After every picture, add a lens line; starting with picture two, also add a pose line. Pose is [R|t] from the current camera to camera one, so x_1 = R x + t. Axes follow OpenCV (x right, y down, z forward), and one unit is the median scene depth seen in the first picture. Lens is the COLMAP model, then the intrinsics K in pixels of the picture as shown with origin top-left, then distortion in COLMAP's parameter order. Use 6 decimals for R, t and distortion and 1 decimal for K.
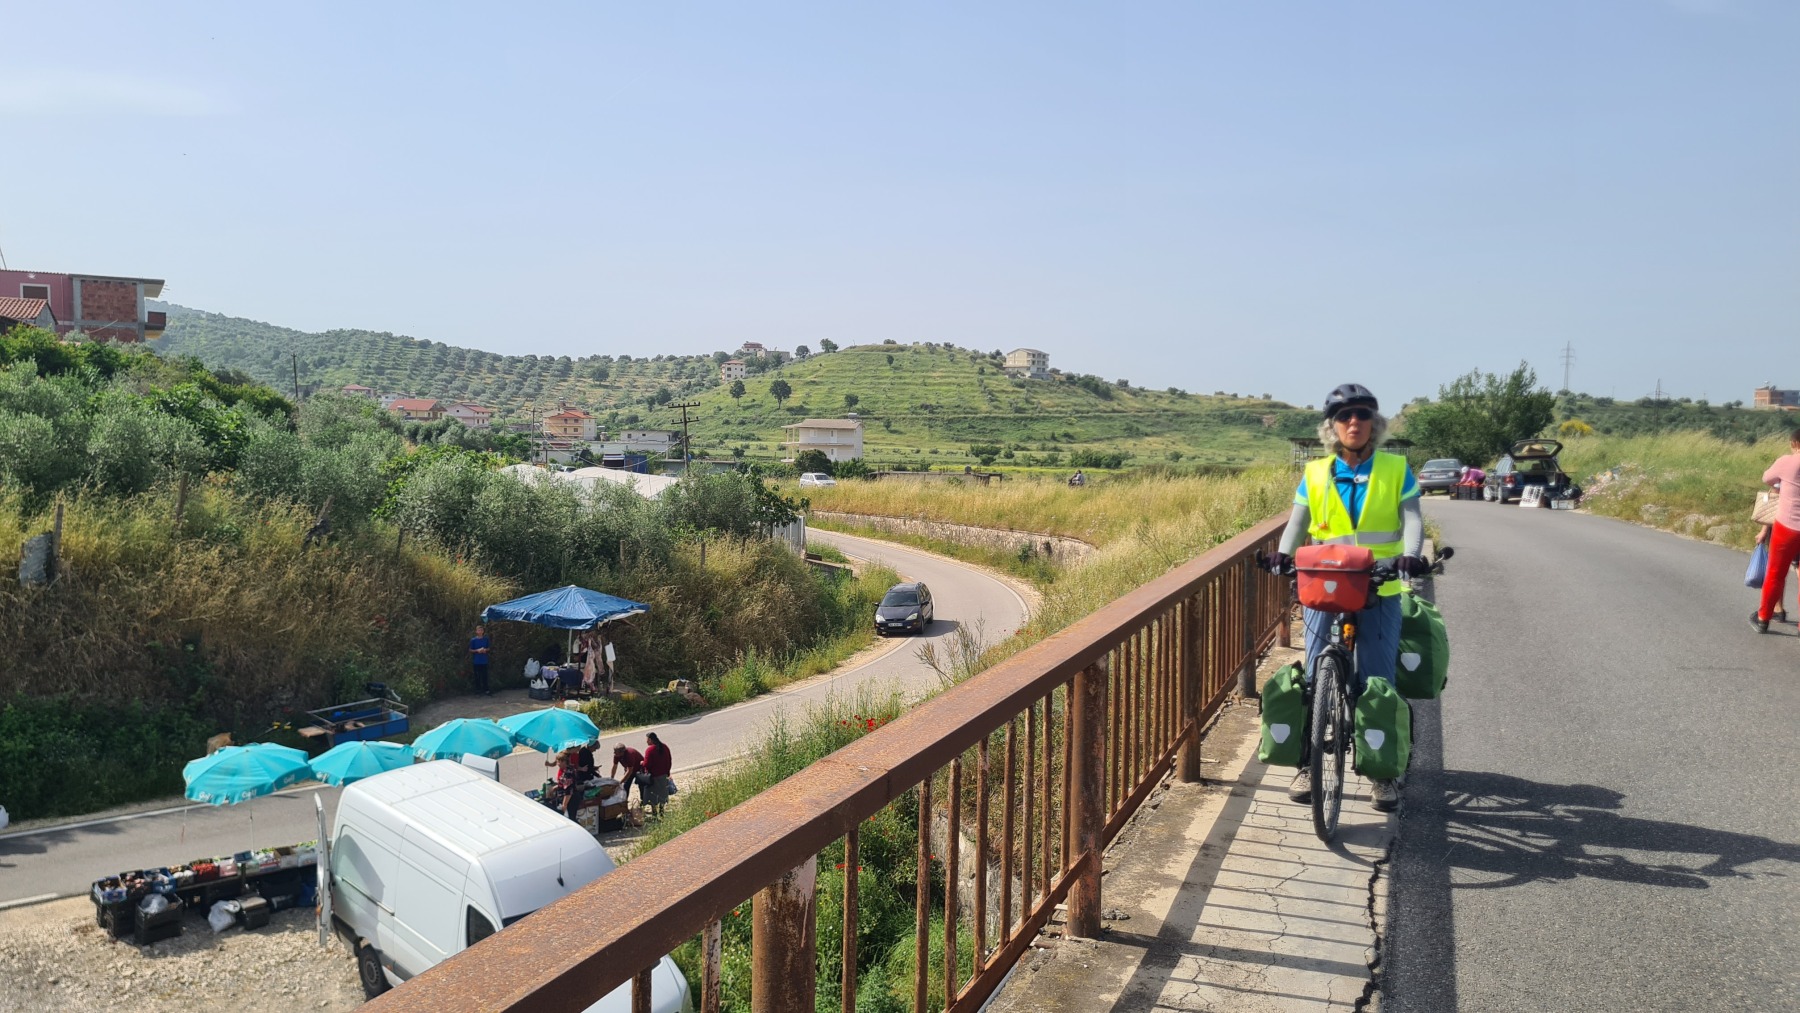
lens RADIAL K [[1398.1, 0, 911.4], [0, 1398.1, 515.0], [0, 0, 1]] dist [0.056350, -0.033573]
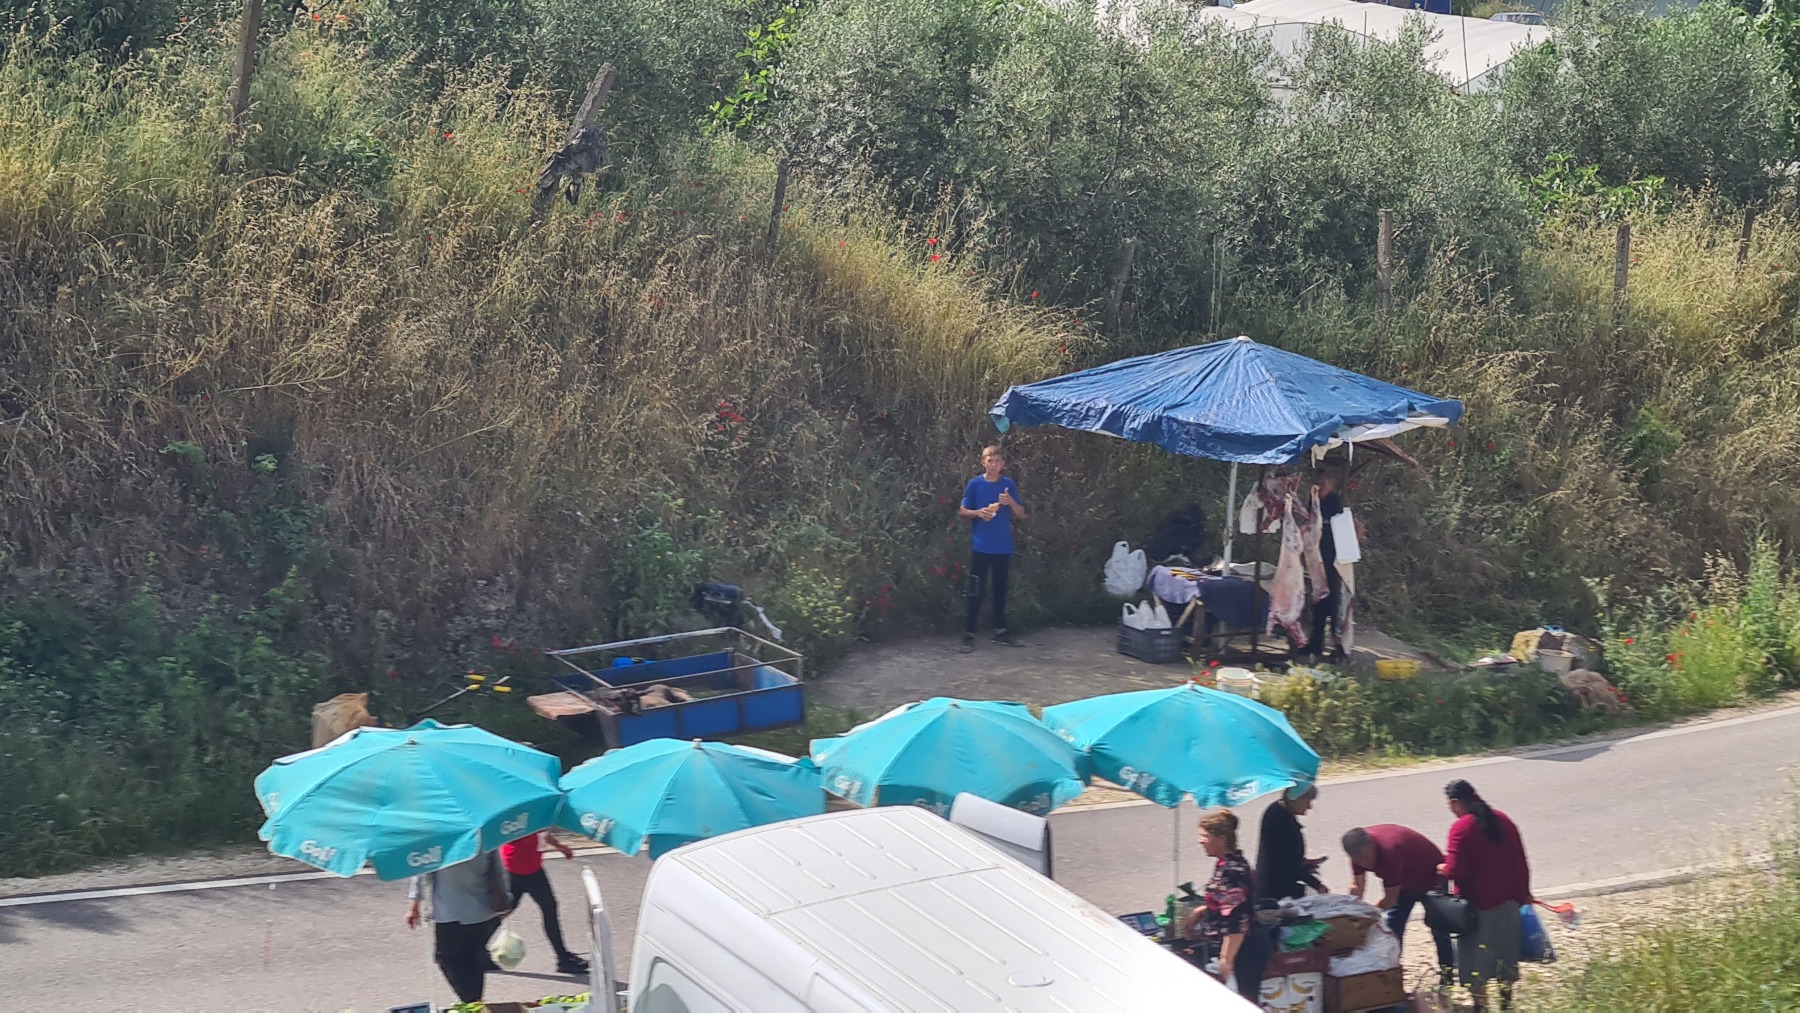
lens RADIAL K [[1499.9, 0, 907.2], [0, 1499.9, 503.5], [0, 0, 1]] dist [0.015052, 0.003924]
pose [[0.923488, 0.003407, -0.383612, -0.182498], [-0.012629, 0.999689, -0.021523, 0.104957], [0.383419, 0.024721, 0.923243, 0.651545]]
